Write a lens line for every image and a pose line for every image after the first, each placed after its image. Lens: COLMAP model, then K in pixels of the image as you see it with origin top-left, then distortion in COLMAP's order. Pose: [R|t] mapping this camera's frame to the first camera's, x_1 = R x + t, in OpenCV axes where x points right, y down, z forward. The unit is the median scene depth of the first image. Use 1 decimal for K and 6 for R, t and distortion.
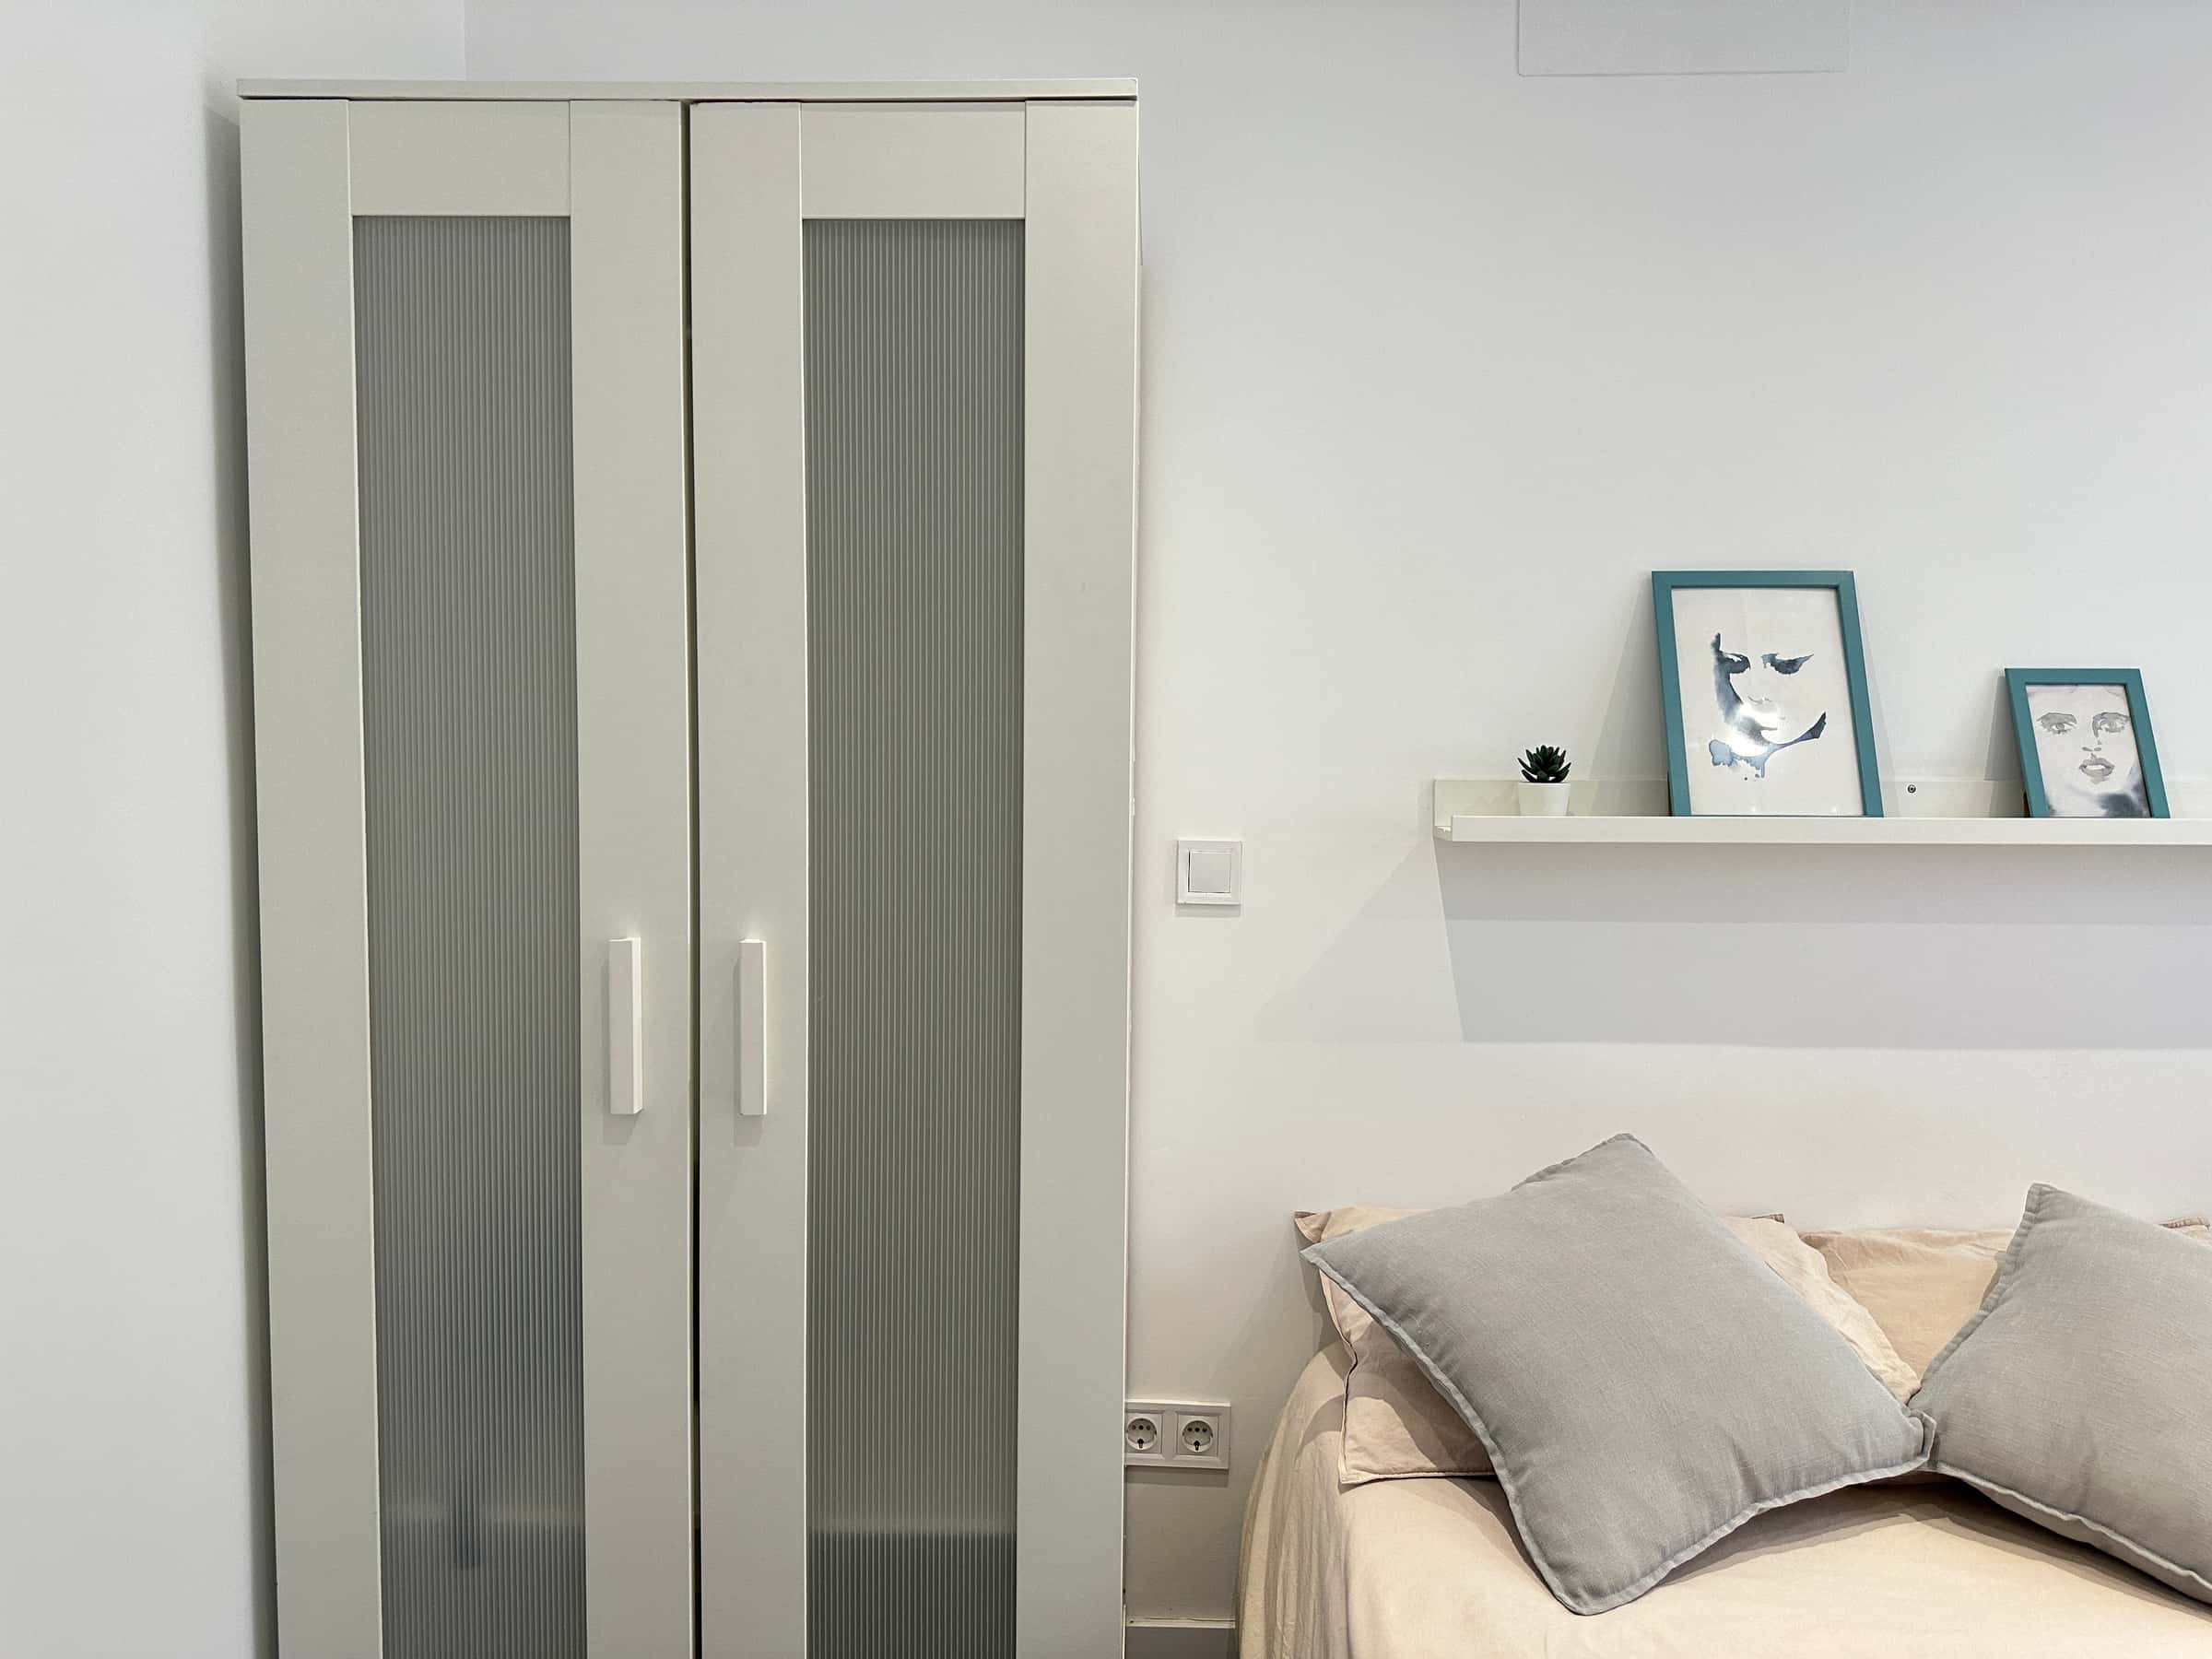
lens RADIAL K [[1580.2, 0, 1070.2], [0, 1580.2, 852.4], [0, 0, 1]] dist [0.043924, -0.045778]
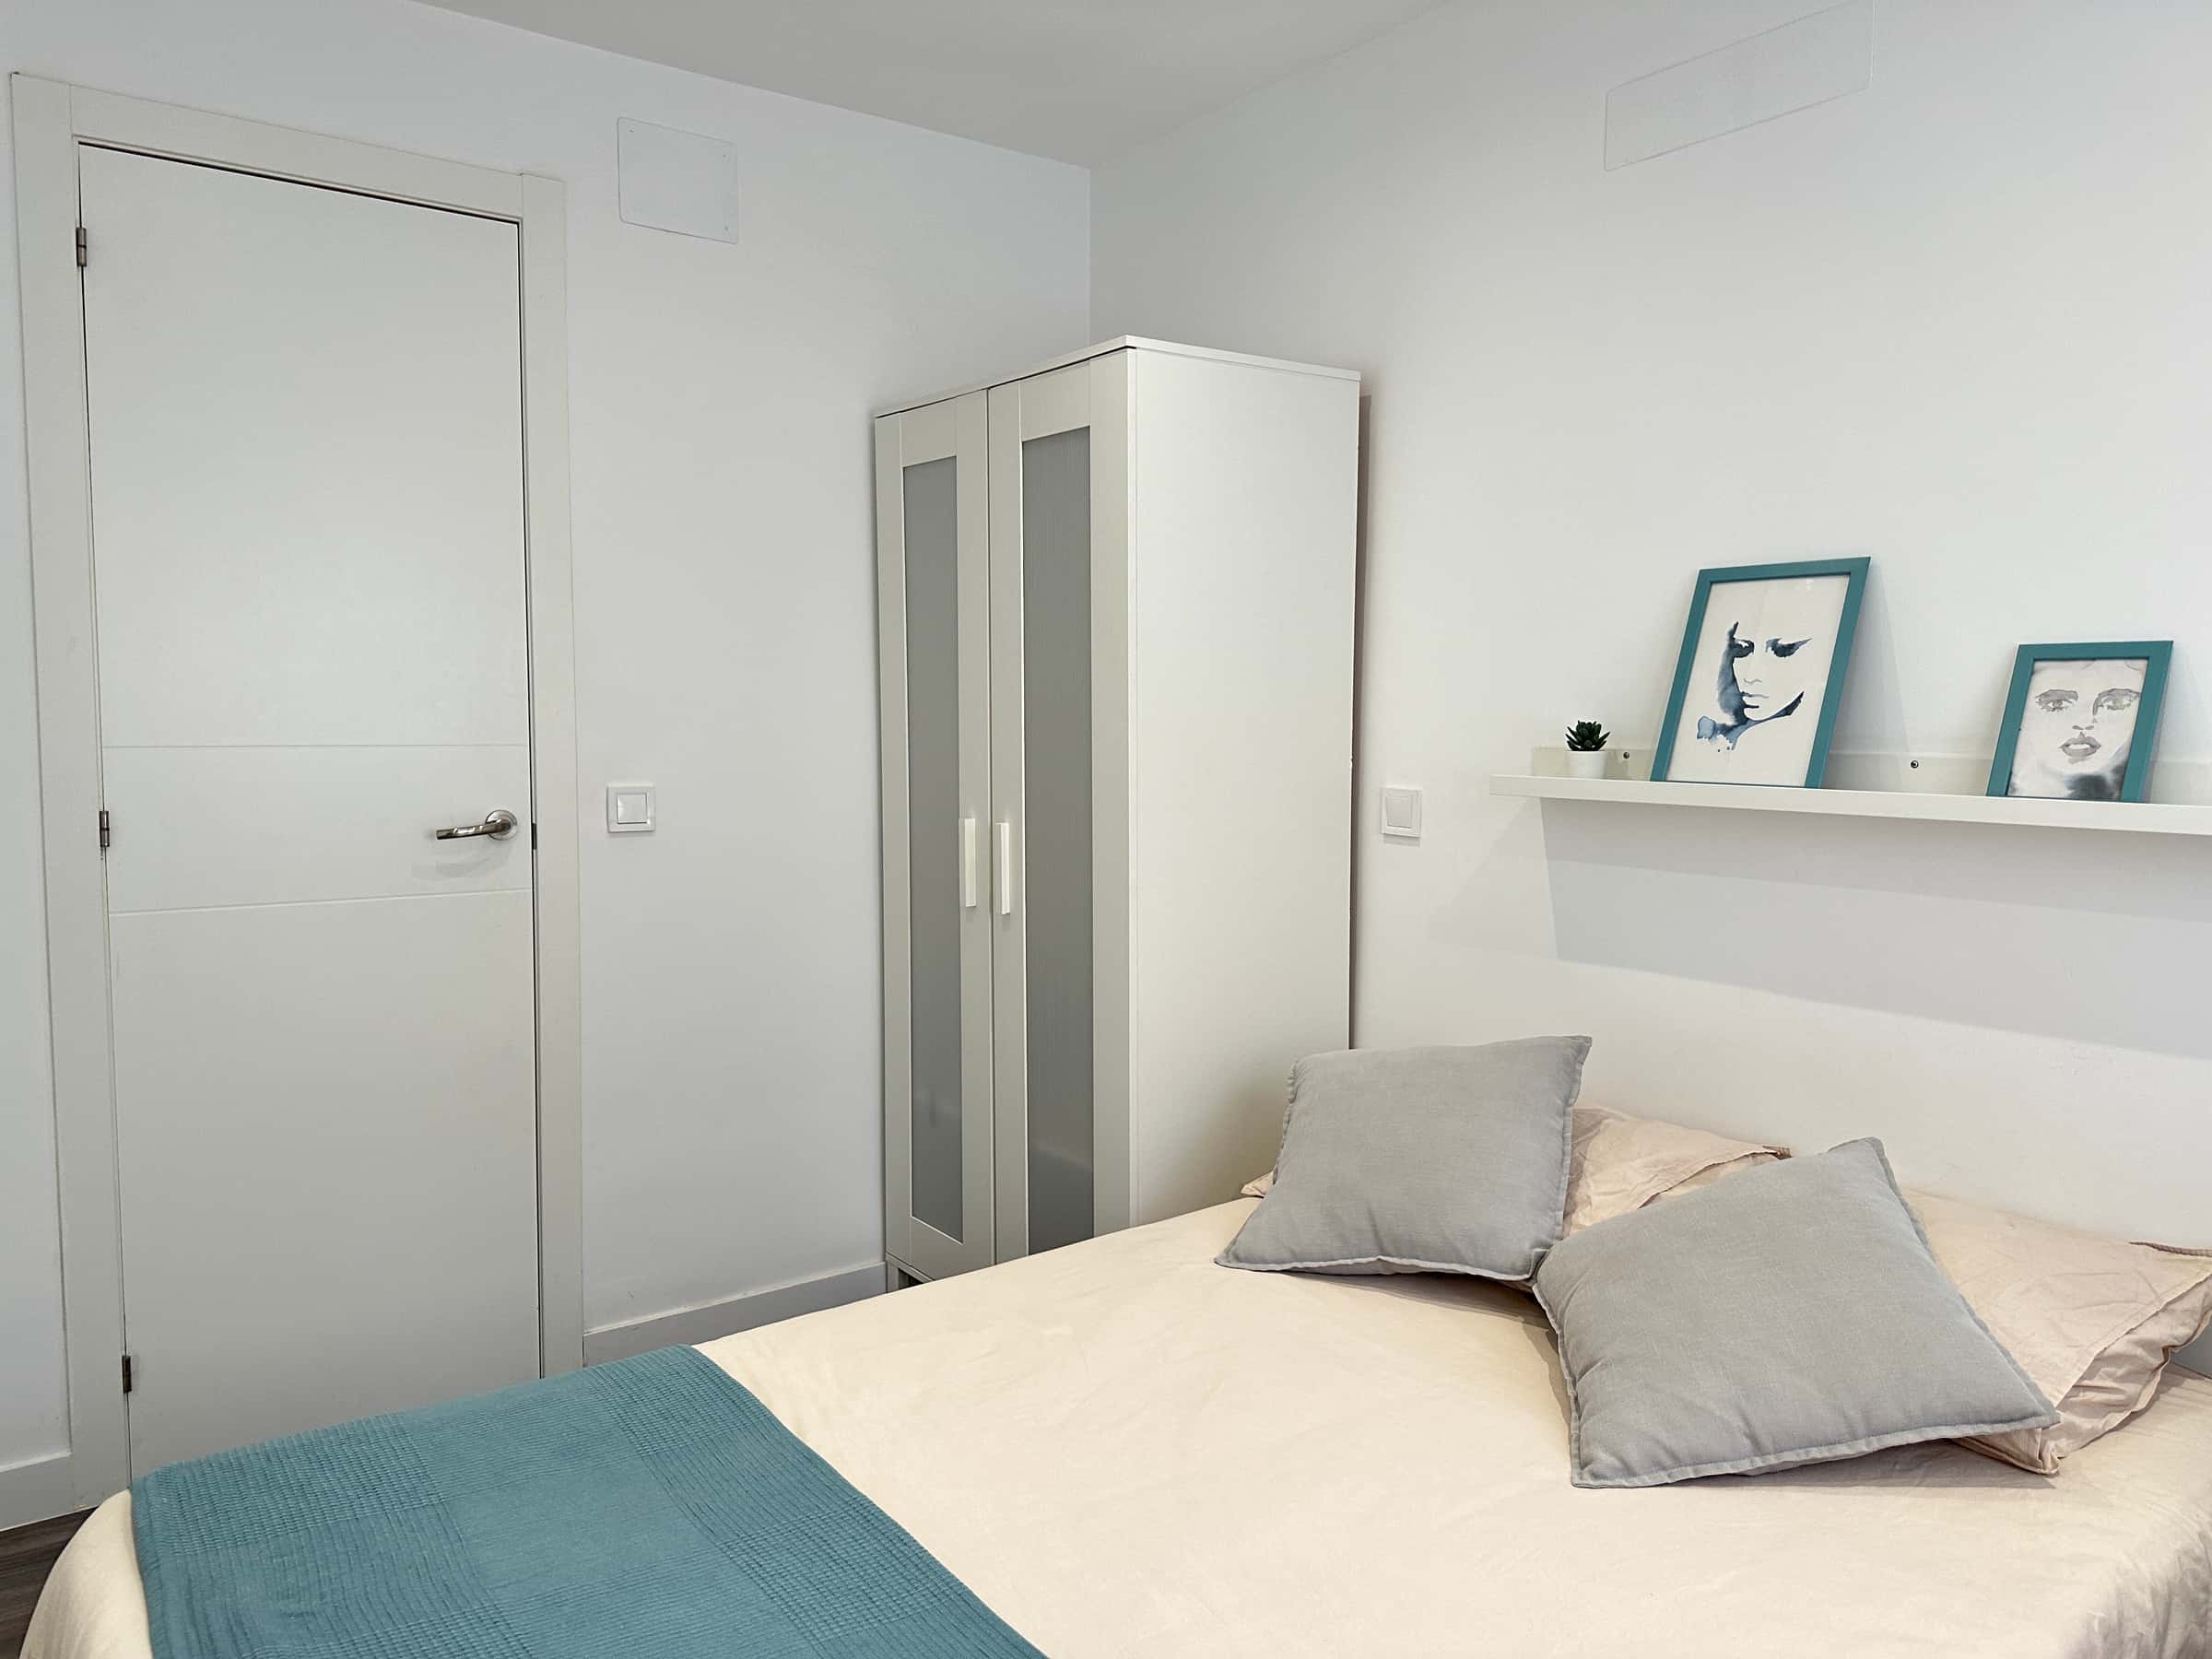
lens RADIAL K [[1562.4, 0, 1080.9], [0, 1562.4, 835.3], [0, 0, 1]] dist [0.299119, -0.409500]
pose [[0.620086, 0.064211, -0.781901, 1.051778], [-0.056350, 0.997716, 0.037246, -0.003205], [0.782507, 0.020964, 0.622288, -0.083335]]
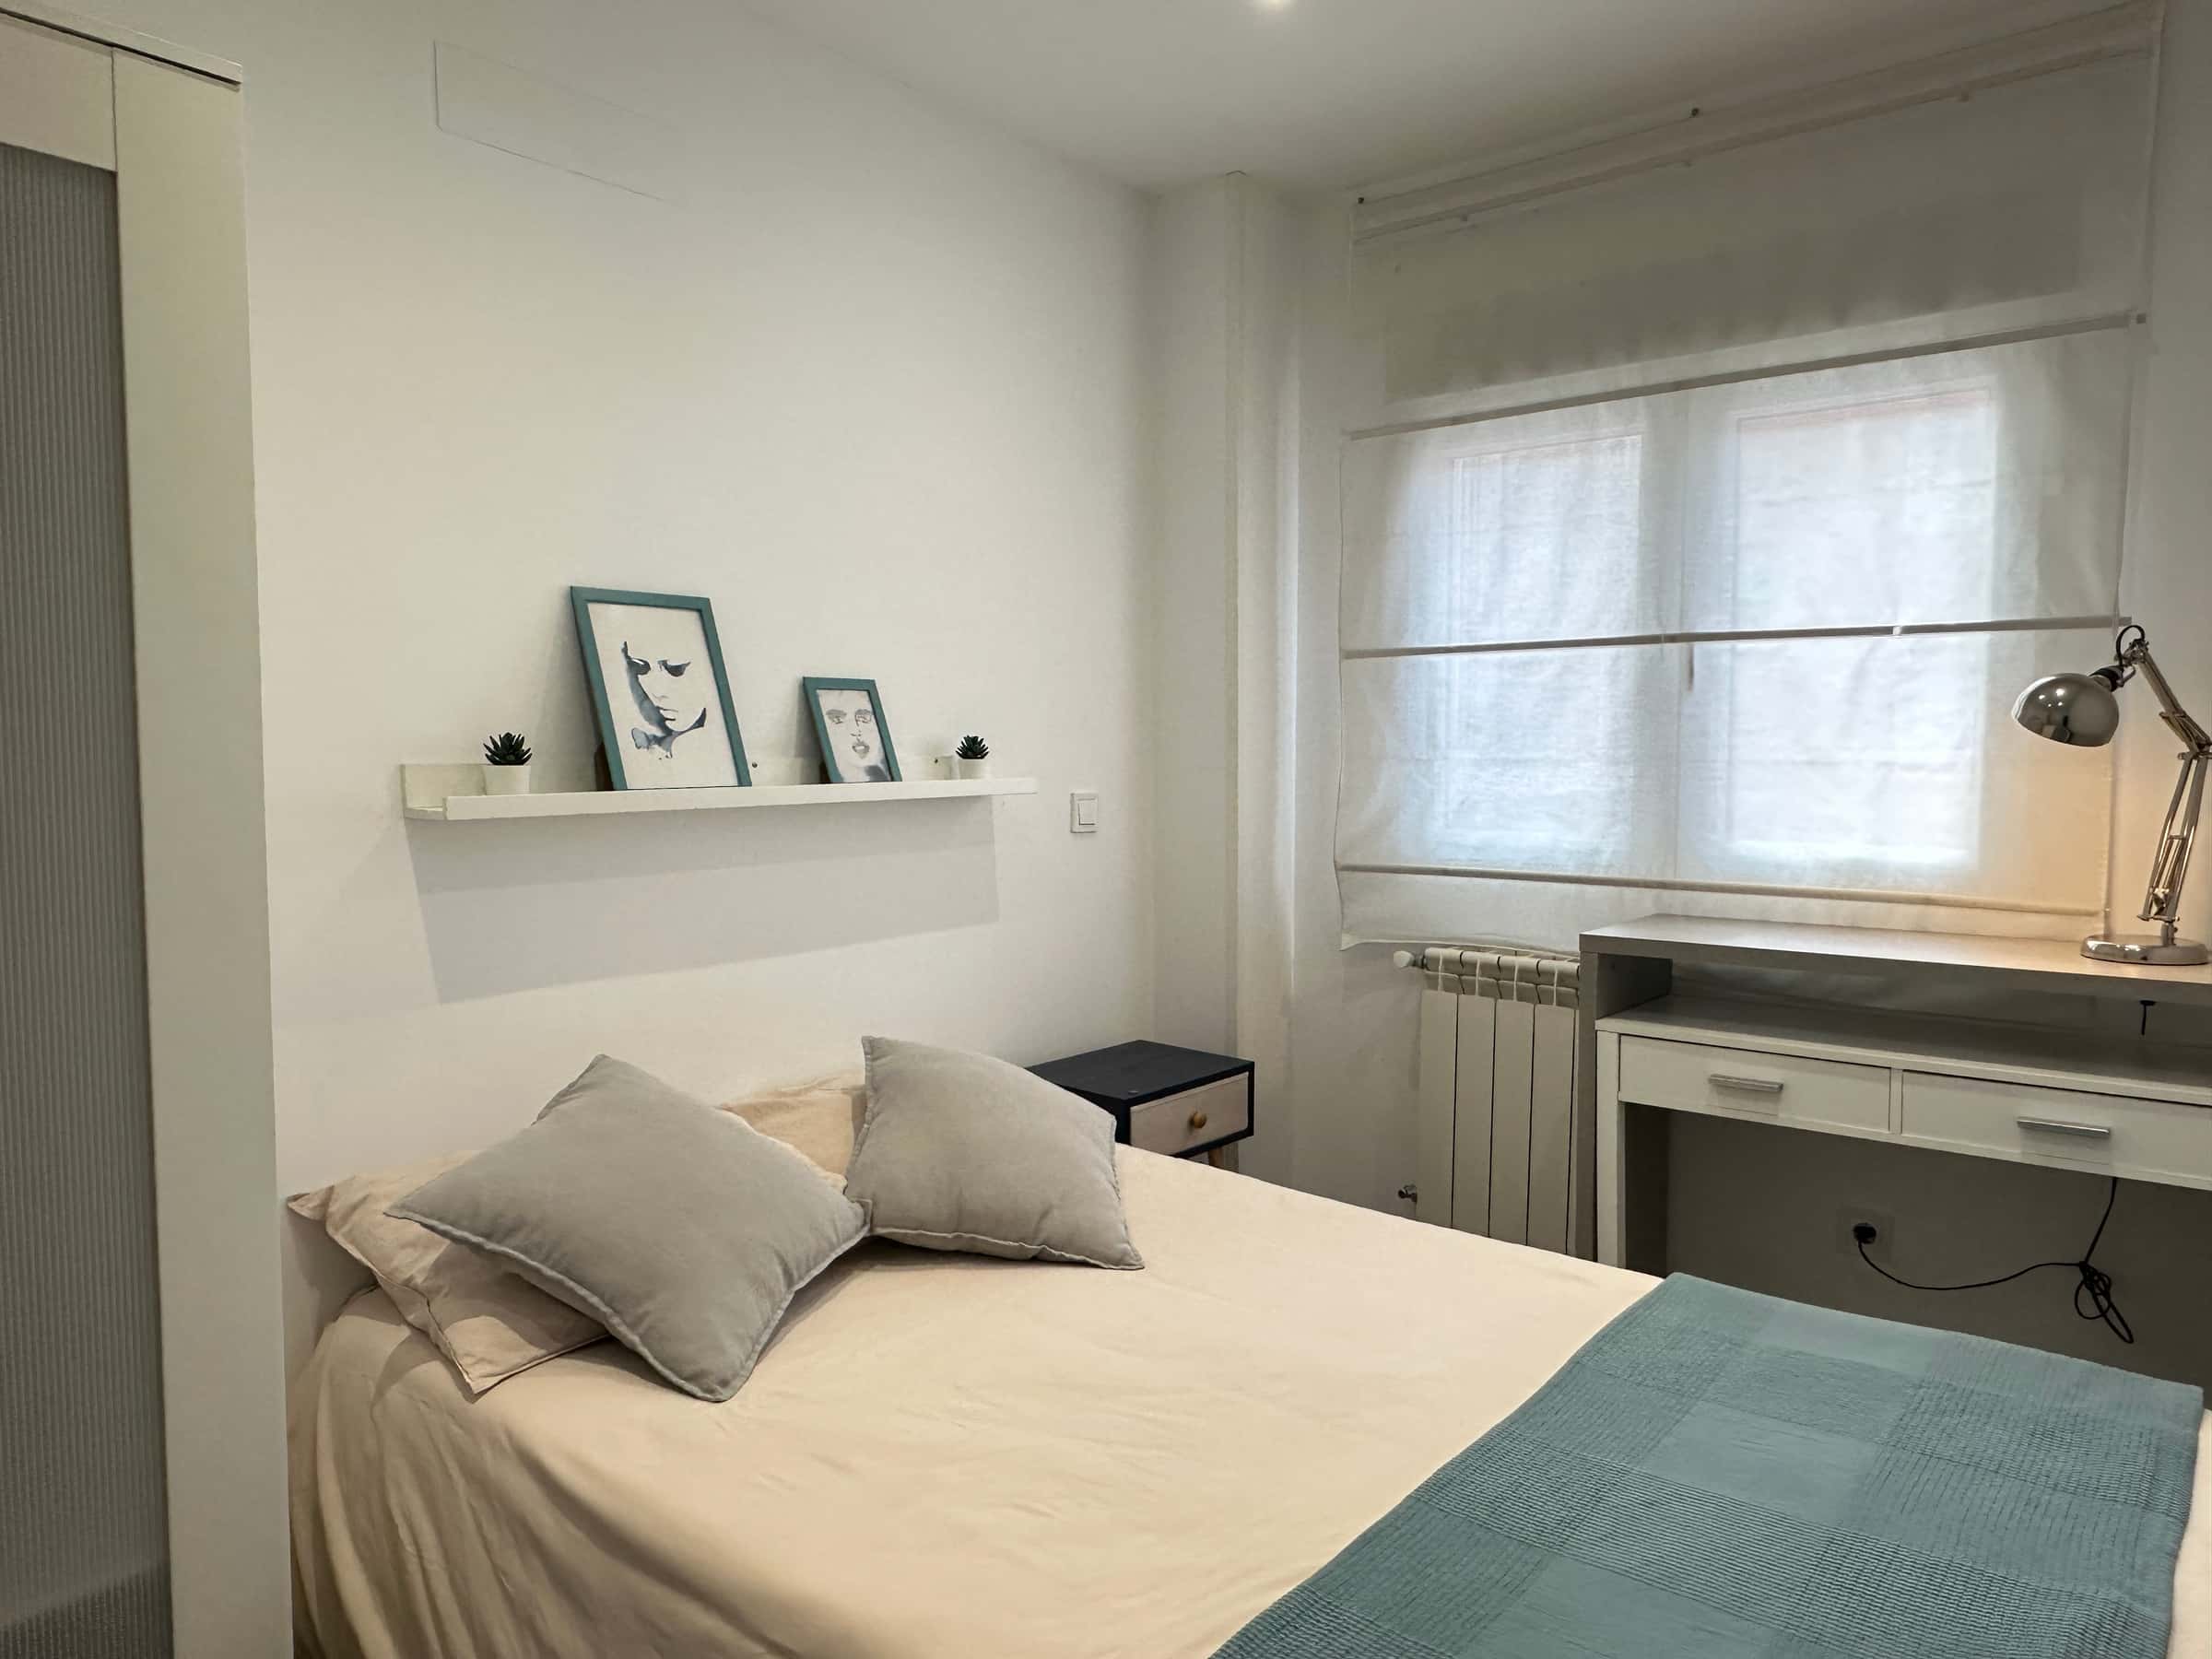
lens RADIAL K [[1491.4, 0, 1101.3], [0, 1491.4, 888.2], [0, 0, 1]] dist [0.001368, -0.002047]
pose [[0.609514, -0.085880, 0.788110, -0.299486], [0.055718, 0.996297, 0.065474, -0.002644], [-0.790815, 0.004005, 0.612042, 0.003310]]
